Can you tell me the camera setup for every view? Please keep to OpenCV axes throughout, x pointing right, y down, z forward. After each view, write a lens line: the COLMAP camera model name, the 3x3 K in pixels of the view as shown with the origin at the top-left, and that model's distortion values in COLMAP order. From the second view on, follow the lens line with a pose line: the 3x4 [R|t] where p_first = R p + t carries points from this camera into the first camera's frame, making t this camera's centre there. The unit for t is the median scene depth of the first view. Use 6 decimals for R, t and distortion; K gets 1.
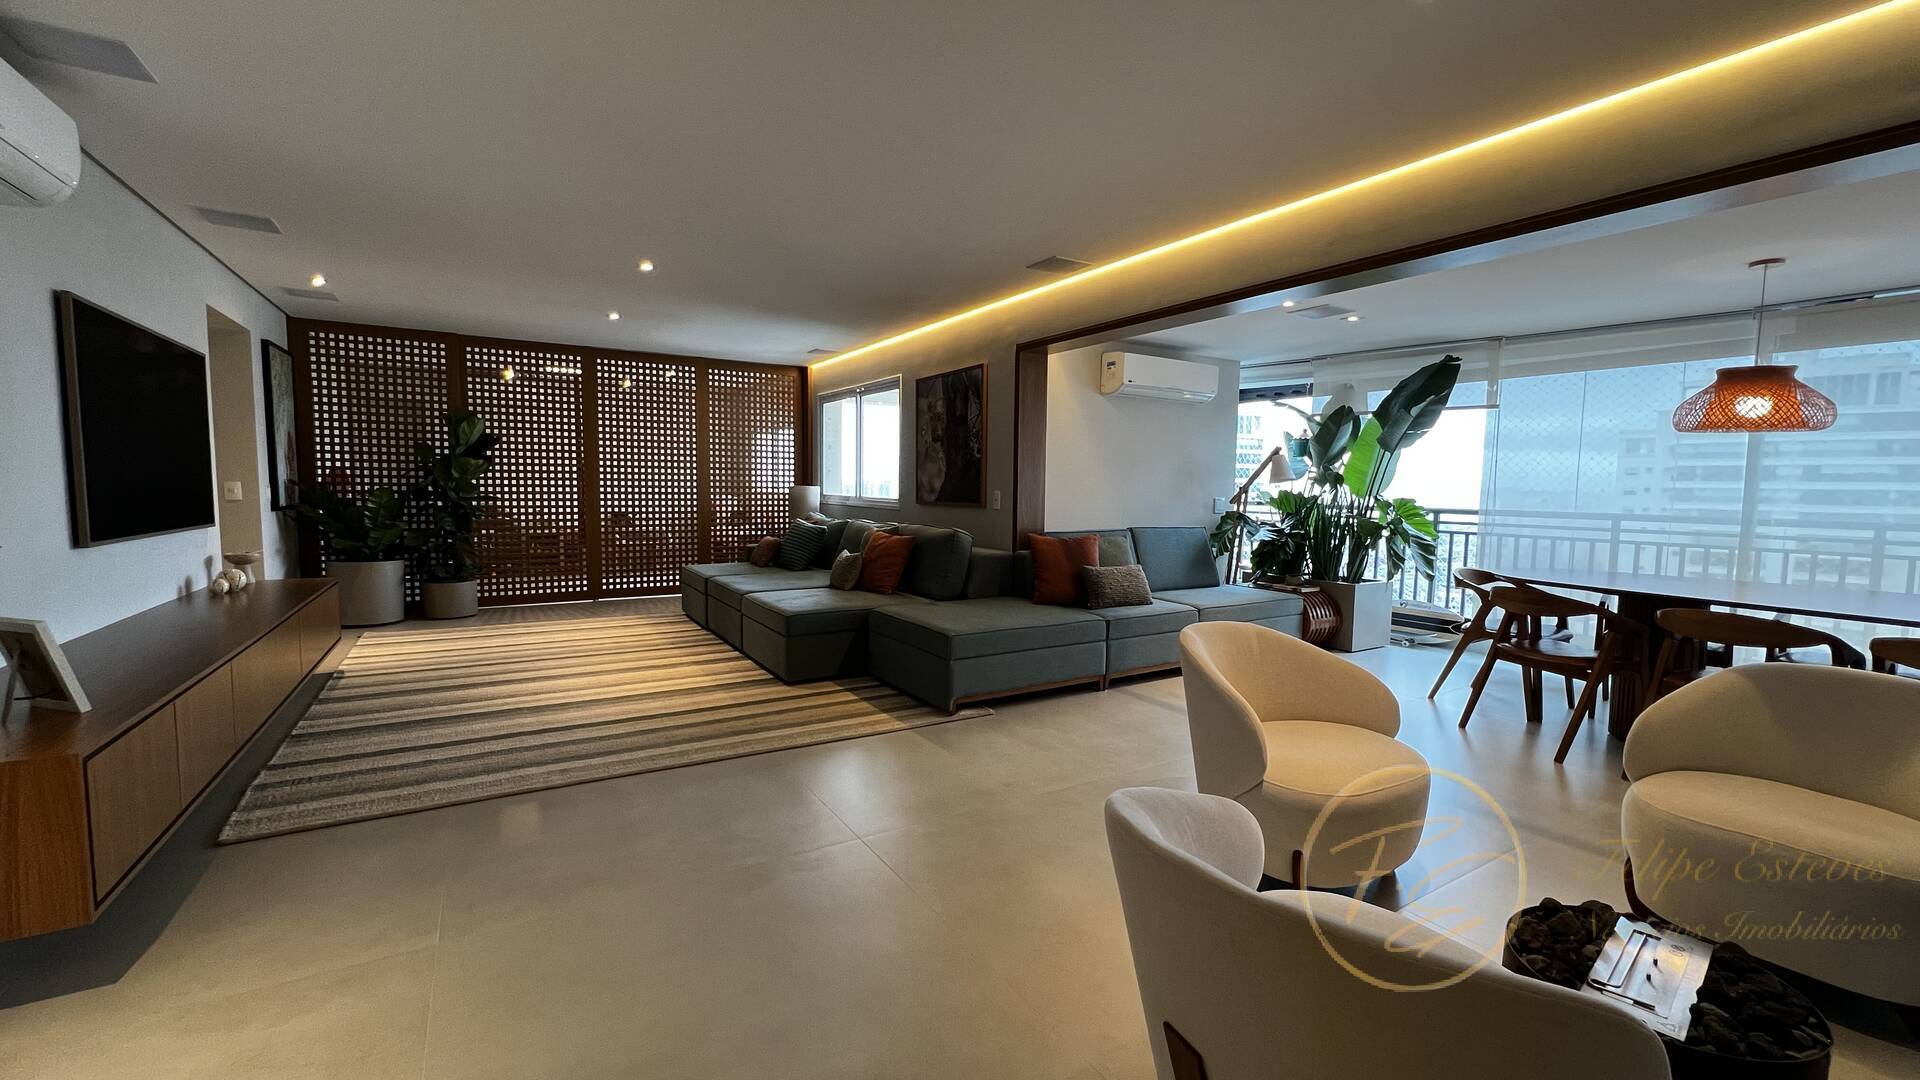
lens RADIAL K [[768.1, 0, 967.1], [0, 768.1, 546.3], [0, 0, 1]] dist [0.000716, -0.000185]
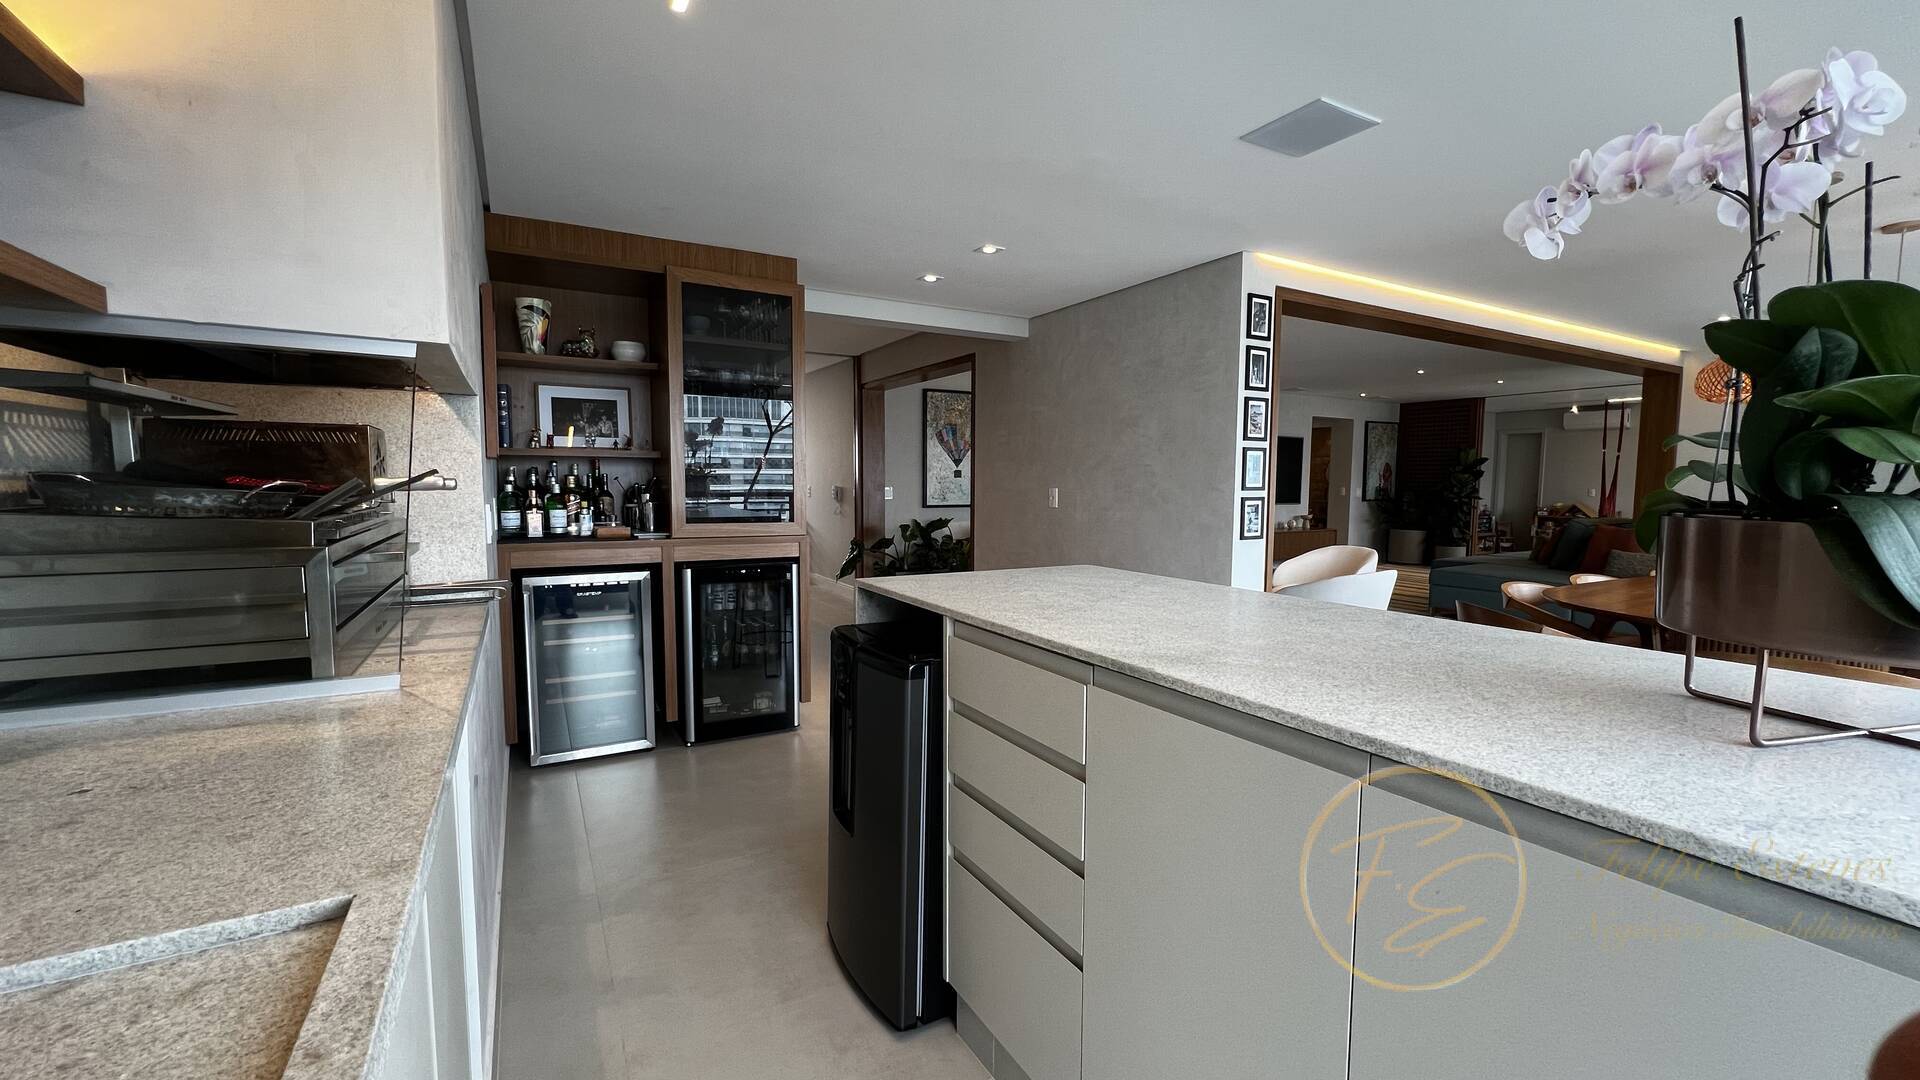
lens RADIAL K [[768.1, 0, 977.5], [0, 768.1, 544.6], [0, 0, 1]] dist [0.000716, -0.000185]
pose [[-0.024033, 0.068683, -0.997349, 1.263602], [-0.087221, 0.993689, 0.070532, 0.016907], [0.995899, 0.088685, -0.017891, -0.010666]]
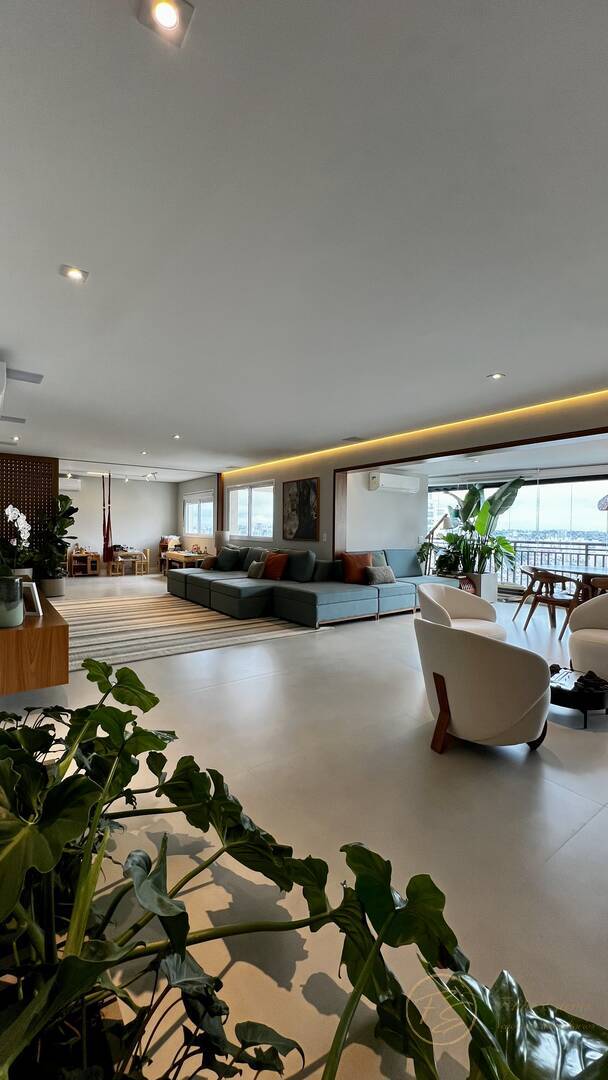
lens RADIAL K [[431.9, 0, 305.3], [0, 431.9, 535.4], [0, 0, 1]] dist [0.002362, -0.000993]
pose [[0.996955, -0.003404, 0.077899, -0.114483], [0.008312, 0.997994, -0.062767, 0.011064], [-0.077529, 0.063224, 0.994983, -0.241247]]
